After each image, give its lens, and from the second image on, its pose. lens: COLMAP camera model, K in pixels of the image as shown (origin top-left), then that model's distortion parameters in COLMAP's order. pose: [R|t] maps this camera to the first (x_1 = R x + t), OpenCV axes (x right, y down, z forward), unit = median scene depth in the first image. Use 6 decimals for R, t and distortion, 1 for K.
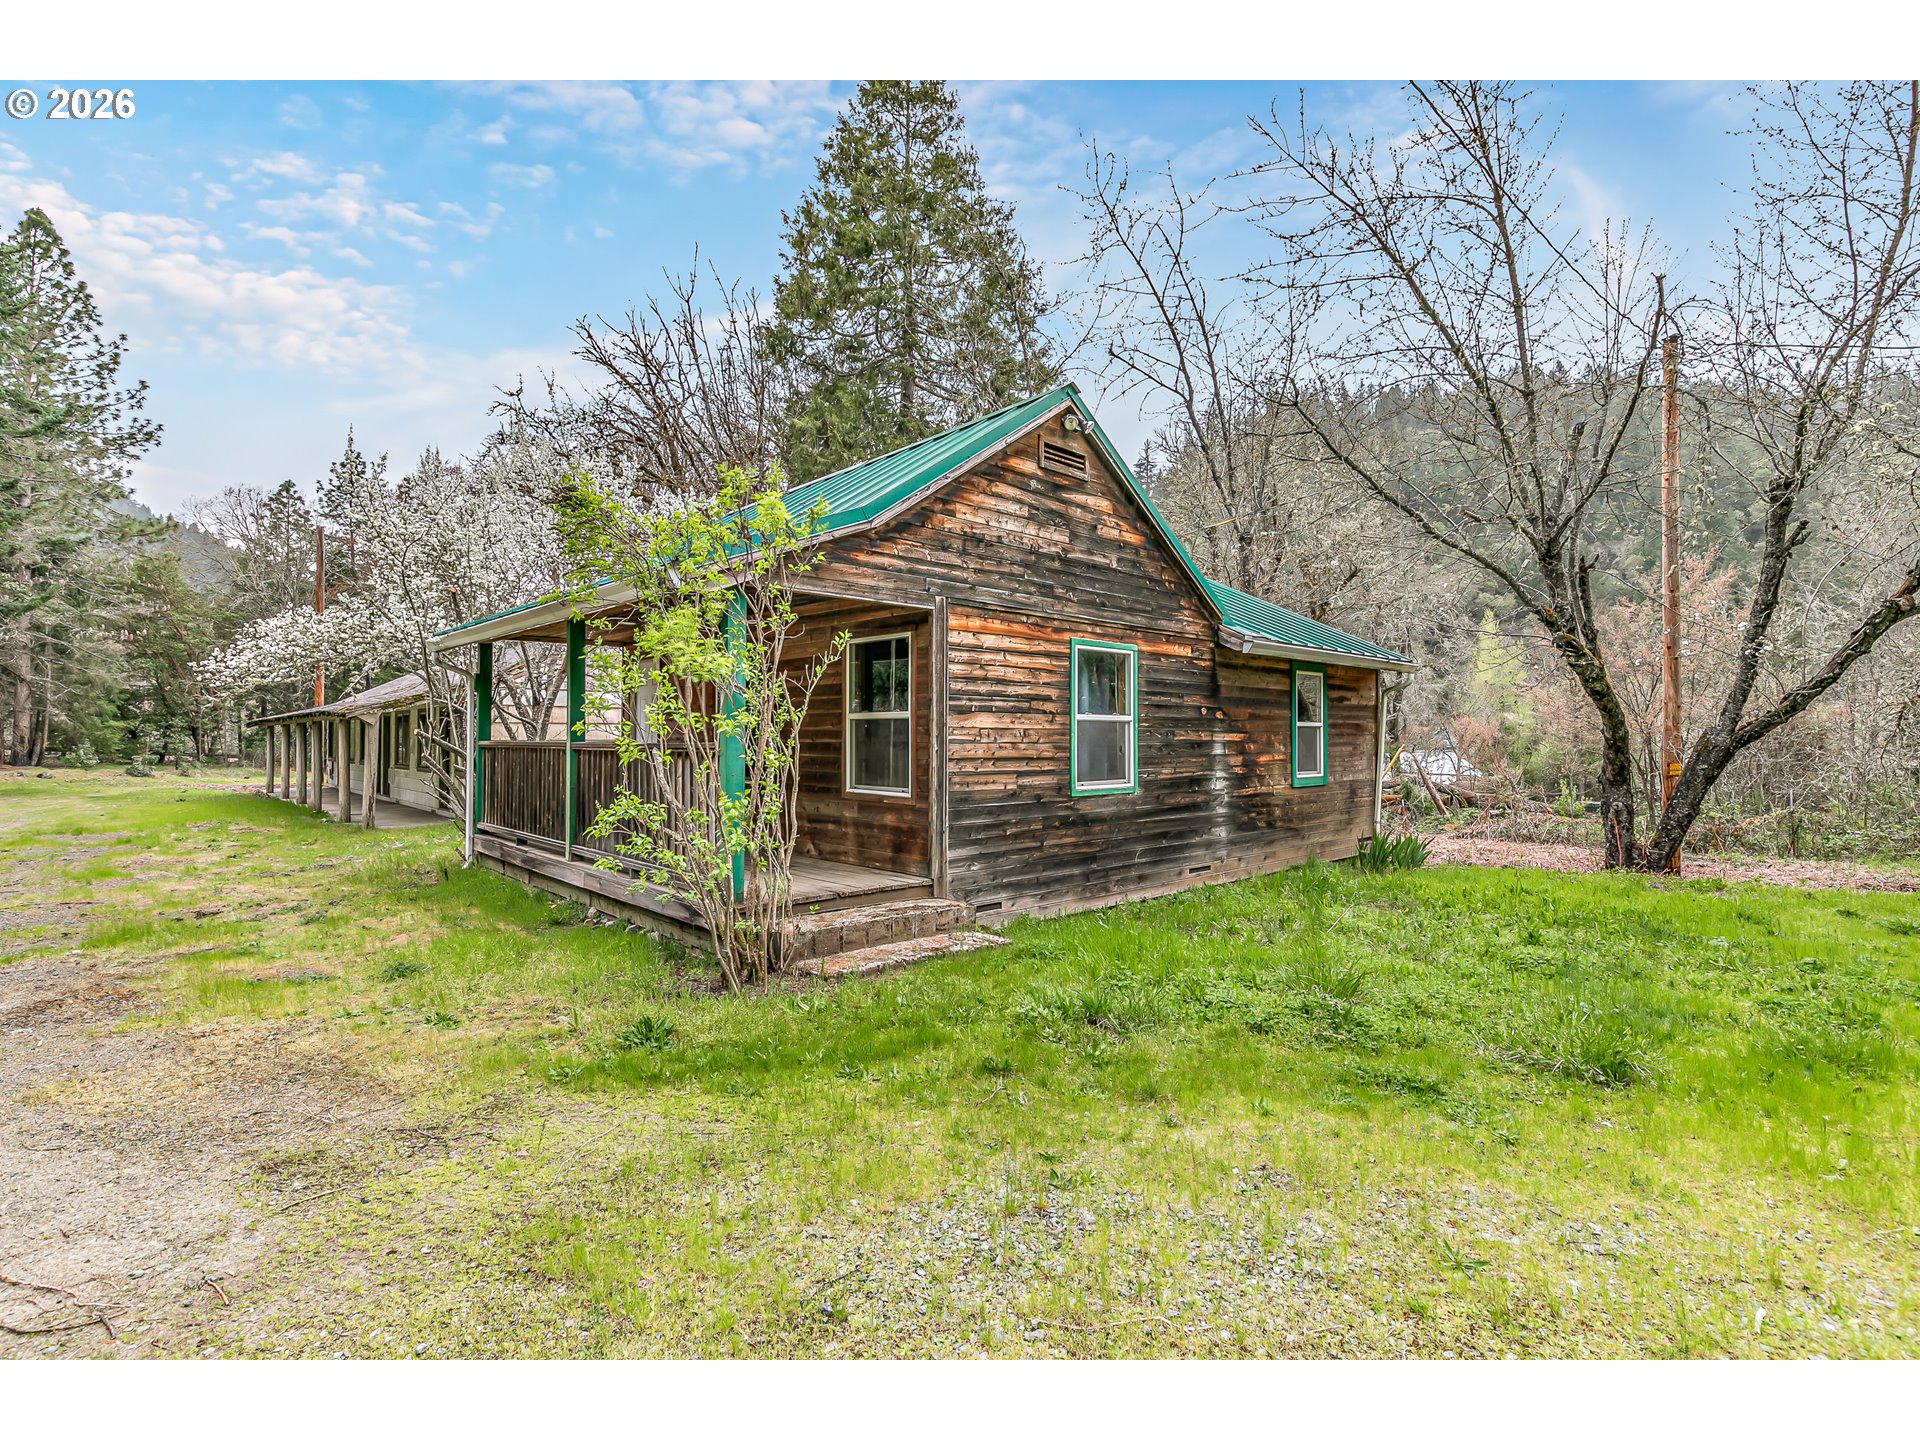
lens RADIAL K [[908.0, 0, 959.4], [0, 908.0, 719.3], [0, 0, 1]] dist [0.002916, 0.000199]
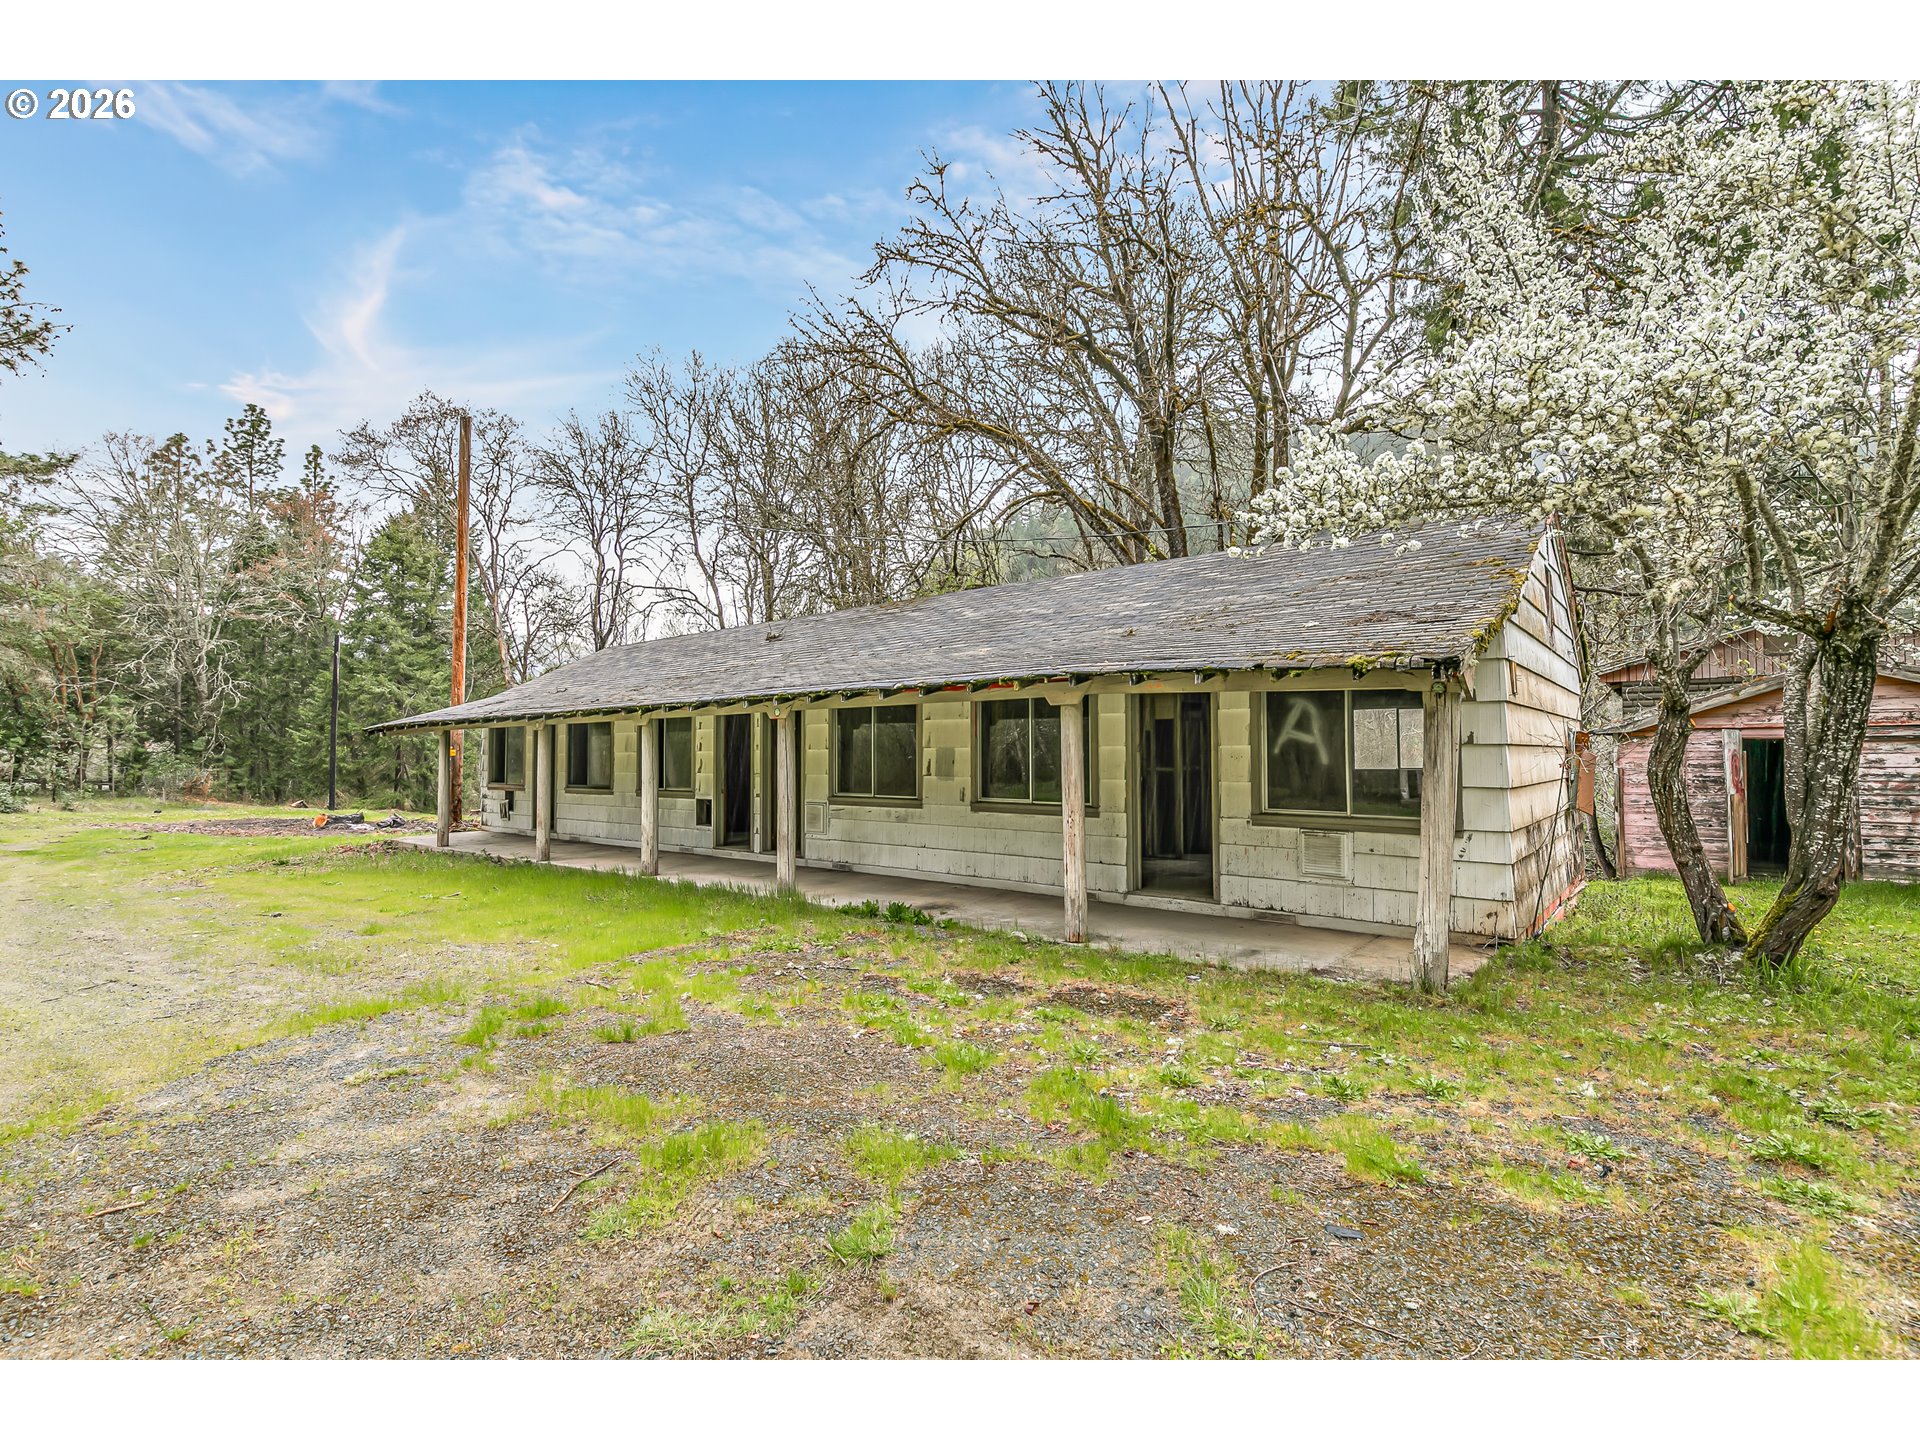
lens RADIAL K [[908.0, 0, 962.7], [0, 908.0, 727.1], [0, 0, 1]] dist [0.002916, 0.000199]
pose [[0.990786, 0.005422, 0.135331, -0.264346], [-0.003408, 0.999880, -0.015111, 0.004625], [-0.135396, 0.014511, 0.990685, 0.198715]]
